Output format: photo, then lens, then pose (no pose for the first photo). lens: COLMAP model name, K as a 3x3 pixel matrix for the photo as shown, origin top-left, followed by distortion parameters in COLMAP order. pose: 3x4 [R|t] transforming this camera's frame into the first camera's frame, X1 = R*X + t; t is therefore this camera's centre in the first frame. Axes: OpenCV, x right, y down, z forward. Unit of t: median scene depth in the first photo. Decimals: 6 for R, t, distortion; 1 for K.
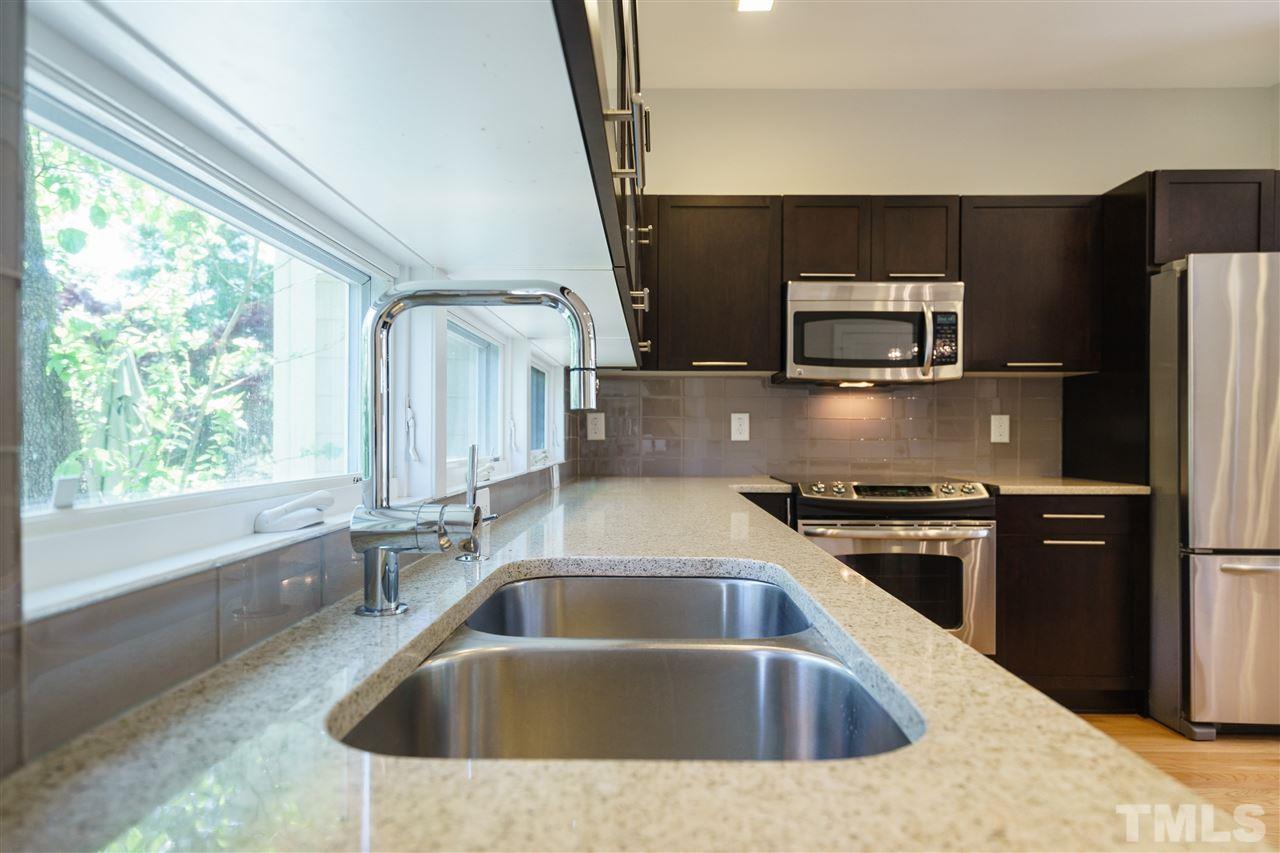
lens RADIAL K [[758.4, 0, 633.1], [0, 758.4, 435.6], [0, 0, 1]] dist [-0.001413, 0.000109]
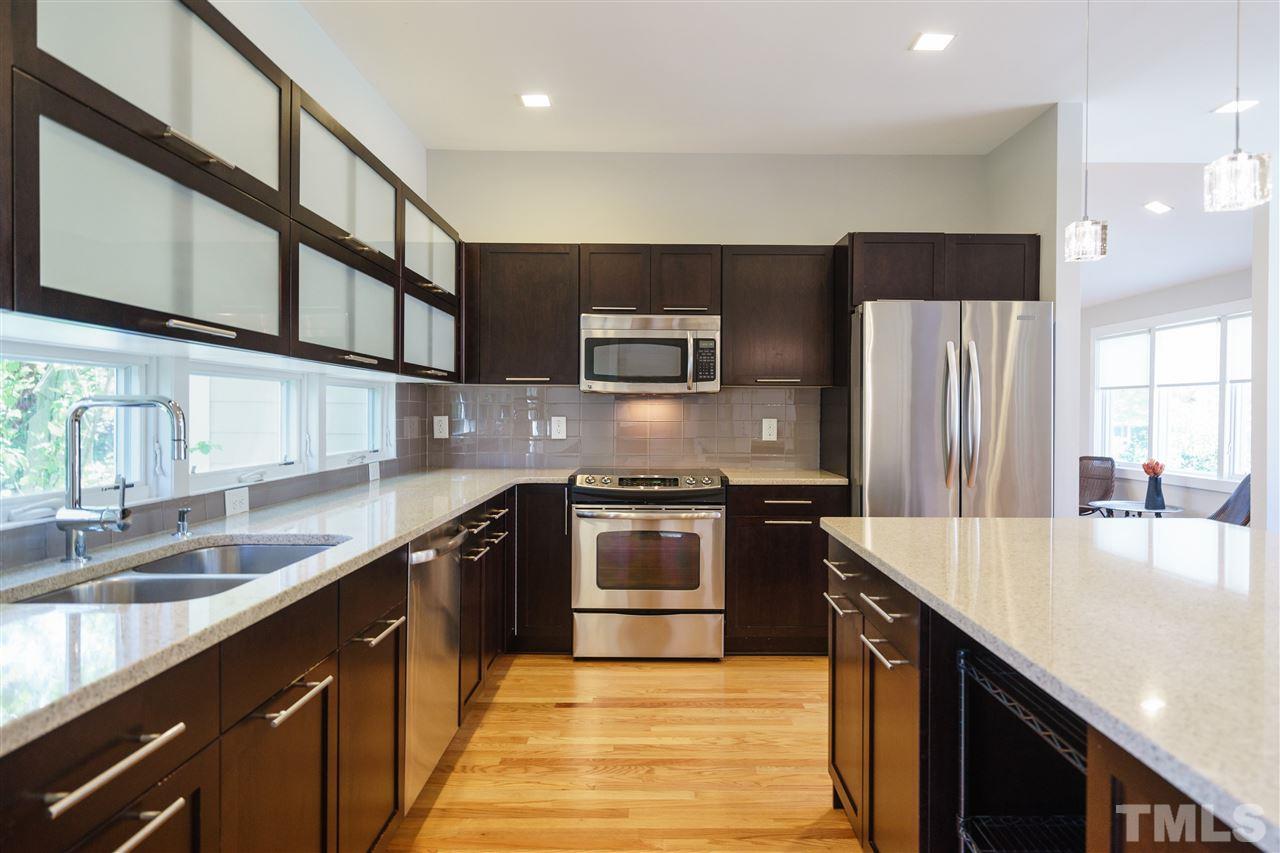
lens RADIAL K [[768.7, 0, 645.9], [0, 768.7, 420.4], [0, 0, 1]] dist [-0.002345, 0.001955]
pose [[0.999868, 0.003185, 0.015954, 0.293265], [-0.003394, 0.999909, 0.013085, -0.044339], [-0.015910, -0.013137, 0.999787, -0.273270]]
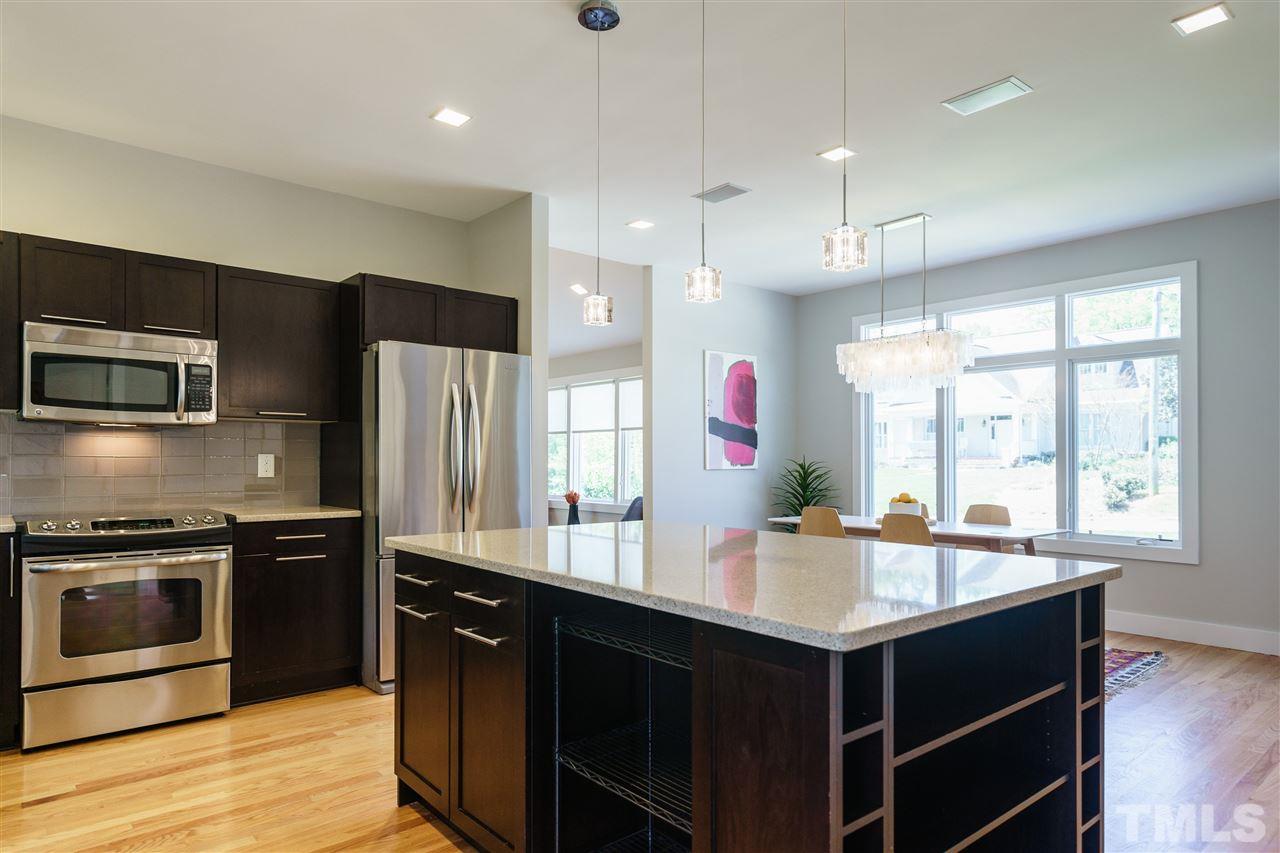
lens RADIAL K [[774.7, 0, 638.0], [0, 774.7, 457.5], [0, 0, 1]] dist [-0.006299, 0.005360]
pose [[0.746787, 0.001956, 0.665060, 0.131576], [-0.000510, 0.999997, -0.002369, -0.021234], [-0.665063, 0.001430, 0.746786, -0.307061]]
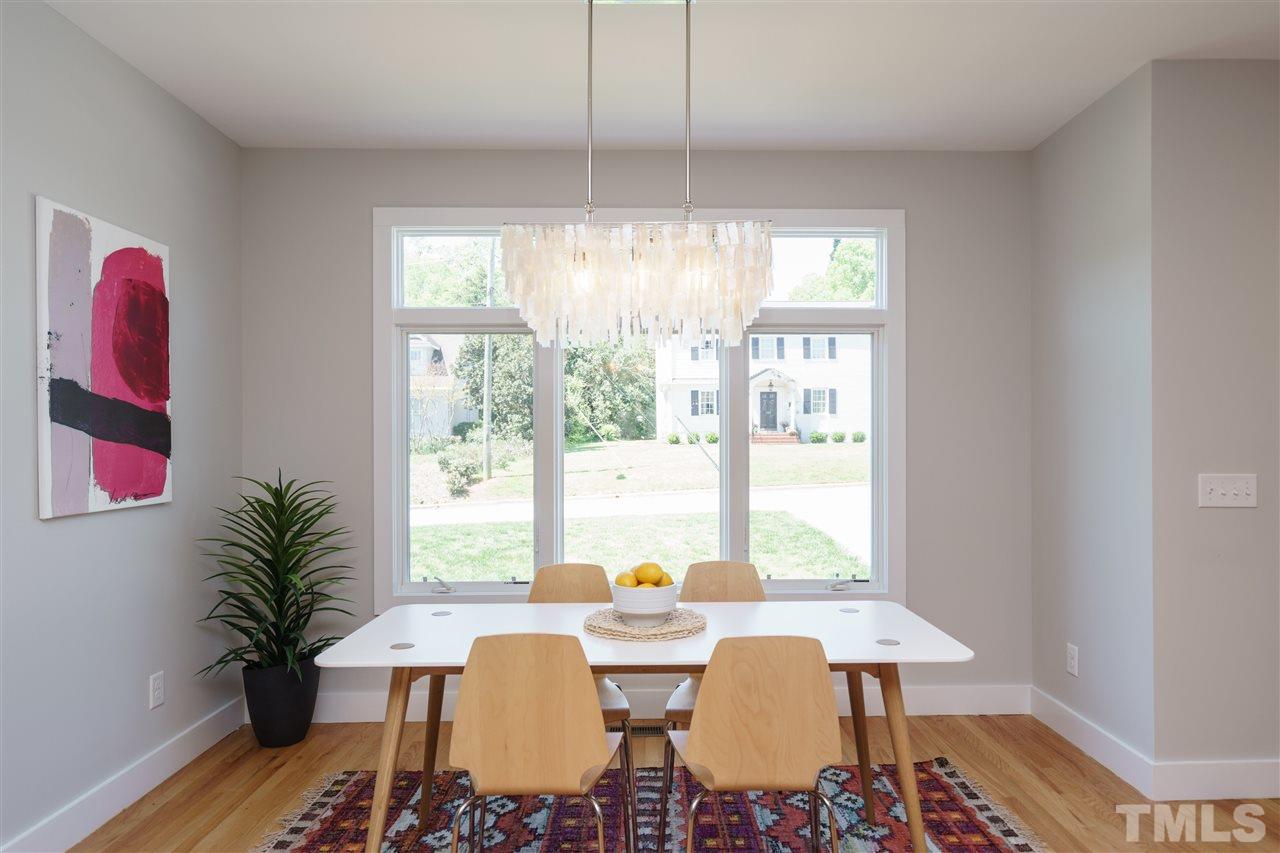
lens RADIAL K [[774.7, 0, 668.6], [0, 774.7, 440.8], [0, 0, 1]] dist [-0.006299, 0.005360]
pose [[-0.048616, 0.000557, 0.998817, 0.879892], [-0.000120, 1.000000, -0.000563, -0.073177], [-0.998818, -0.000147, -0.048616, 0.570675]]
